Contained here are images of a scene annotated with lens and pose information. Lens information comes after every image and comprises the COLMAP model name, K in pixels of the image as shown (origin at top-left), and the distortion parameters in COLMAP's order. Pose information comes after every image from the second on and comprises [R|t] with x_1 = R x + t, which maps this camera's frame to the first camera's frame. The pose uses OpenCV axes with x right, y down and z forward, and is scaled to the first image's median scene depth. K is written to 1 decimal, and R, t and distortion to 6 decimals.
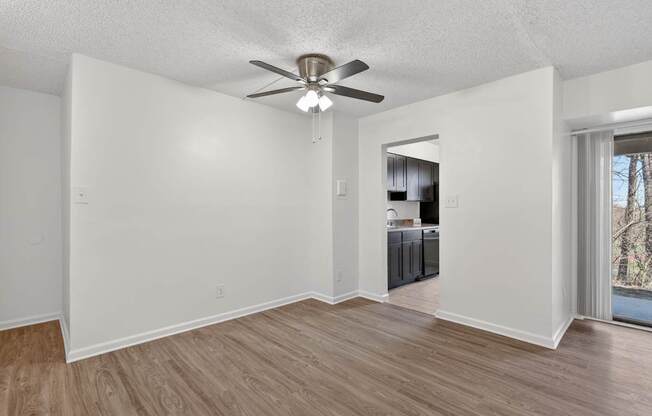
lens RADIAL K [[303.6, 0, 326.0], [0, 303.6, 208.0], [0, 0, 1]] dist [-0.002747, 0.000162]
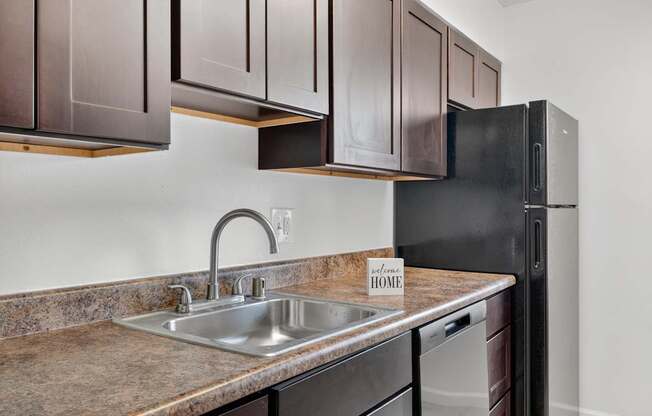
lens RADIAL K [[496.6, 0, 326.0], [0, 496.6, 208.0], [0, 0, 1]] dist [-0.002164, -0.000225]
pose [[0.985730, -0.002055, 0.168324, 0.366593], [0.001846, 0.999997, 0.001401, 0.004634], [-0.168326, -0.001070, 0.985731, 1.213337]]
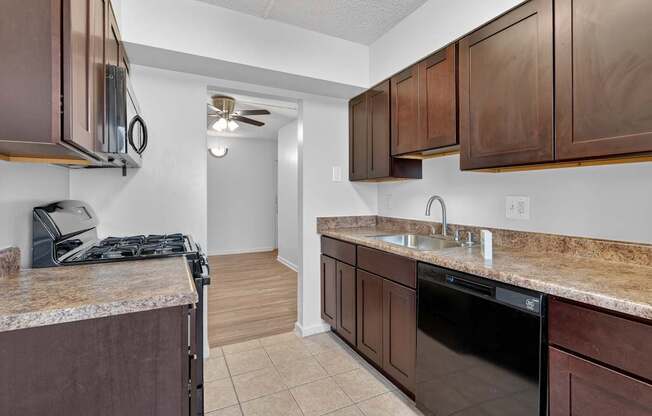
lens RADIAL K [[300.5, 0, 326.7], [0, 300.5, 200.6], [0, 0, 1]] dist [0.001850, 0.000455]
pose [[-0.281110, 0.010404, -0.959619, 1.073192], [-0.002463, 0.999930, 0.011563, 0.010238], [0.959673, 0.005614, -0.281064, 1.659612]]
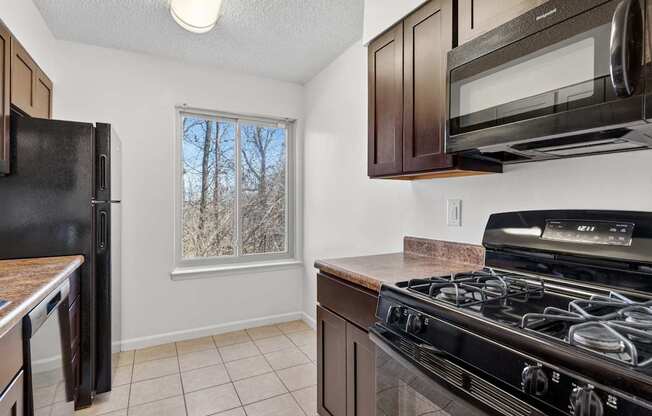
lens RADIAL K [[325.6, 0, 327.6], [0, 325.6, 203.8], [0, 0, 1]] dist [0.004139, 0.000467]
pose [[0.263437, -0.002981, 0.964672, 0.285775], [-0.002023, 0.999991, 0.003643, 0.004835], [-0.964674, -0.002911, 0.263429, 1.279960]]
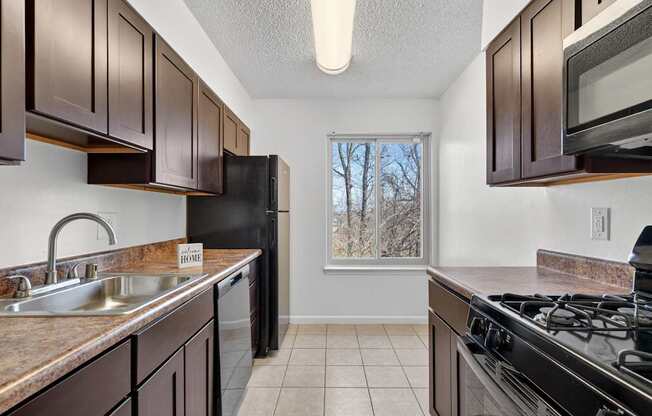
lens RADIAL K [[298.4, 0, 329.1], [0, 298.4, 210.1], [0, 0, 1]] dist [-0.000165, -0.000217]
pose [[0.690276, 0.003843, 0.723536, 0.307290], [0.000250, 0.999985, -0.005550, 0.004690], [-0.723546, 0.004012, 0.690264, 1.202039]]
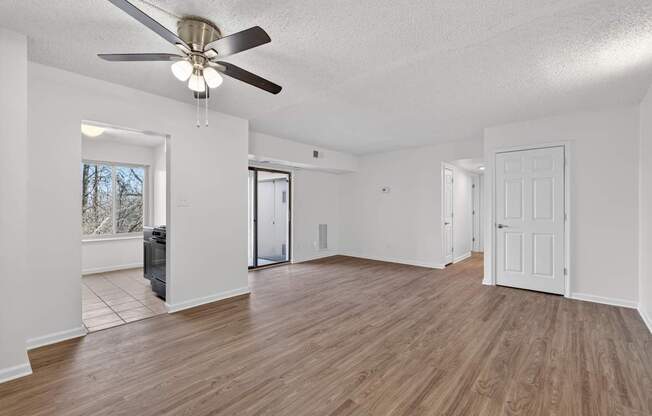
lens RADIAL K [[285.1, 0, 327.9], [0, 285.1, 206.5], [0, 0, 1]] dist [-0.000855, -0.000108]
pose [[-0.091783, 0.001887, 0.995777, -0.733413], [-0.002478, 0.999995, -0.002123, 0.000613], [-0.995776, -0.002663, -0.091778, 0.630145]]
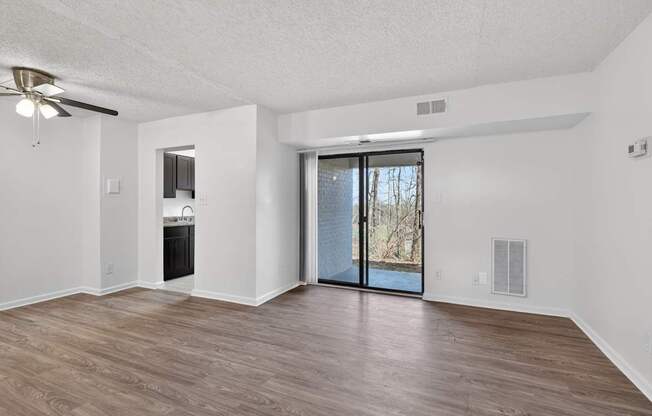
lens RADIAL K [[300.5, 0, 326.7], [0, 300.5, 200.6], [0, 0, 1]] dist [0.001850, 0.000455]
pose [[0.925288, 0.005706, 0.379222, 0.460964], [-0.000095, 0.999890, -0.014813, -0.000673], [-0.379265, 0.013671, 0.925187, -0.363179]]
